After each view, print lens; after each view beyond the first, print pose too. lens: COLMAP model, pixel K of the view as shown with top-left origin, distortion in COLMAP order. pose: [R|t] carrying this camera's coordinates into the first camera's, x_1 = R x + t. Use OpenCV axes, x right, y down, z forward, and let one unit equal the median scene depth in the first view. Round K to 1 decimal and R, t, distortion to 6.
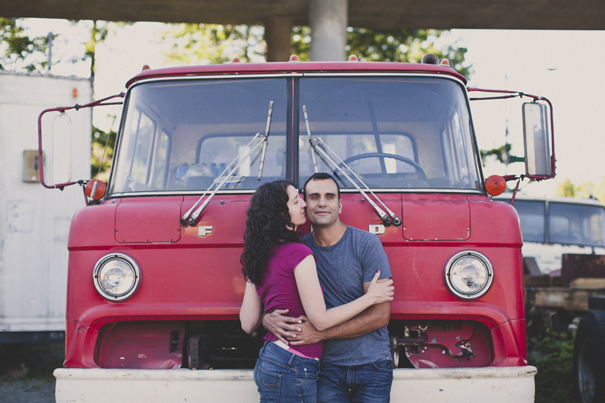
lens RADIAL K [[864.4, 0, 302.5], [0, 864.4, 201.5], [0, 0, 1]] dist [-0.217977, 0.554847]
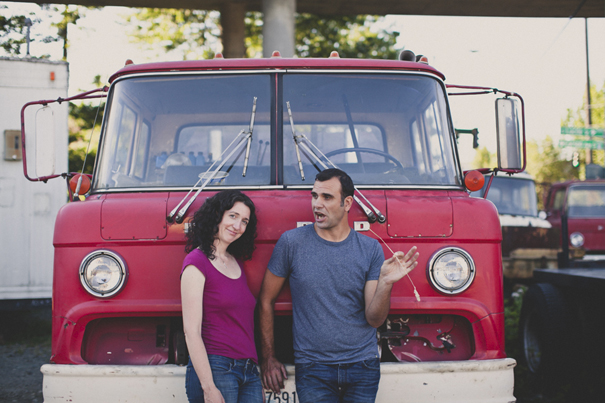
lens RADIAL K [[780.8, 0, 302.5], [0, 780.8, 201.5], [0, 0, 1]] dist [-0.211485, 0.390954]
pose [[0.998446, -0.001255, 0.055715, -0.033114], [-0.000849, 0.999288, 0.037718, -0.030015], [-0.055722, -0.037707, 0.997734, 0.087555]]
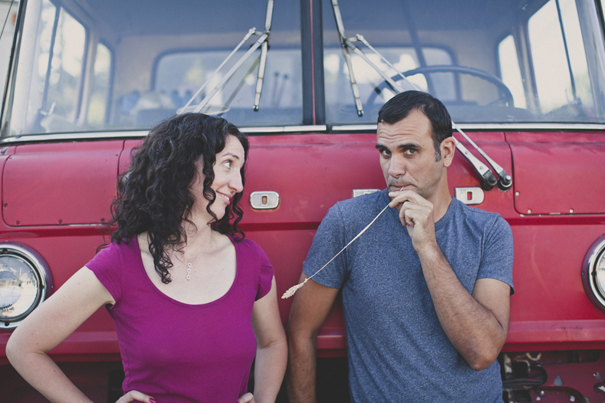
lens RADIAL K [[864.4, 0, 302.5], [0, 864.4, 201.5], [0, 0, 1]] dist [-0.217977, 0.554847]
pose [[0.998990, -0.014488, 0.042530, -0.045139], [0.011267, 0.997119, 0.075014, -0.007194], [-0.043495, -0.074459, 0.996275, 0.427910]]
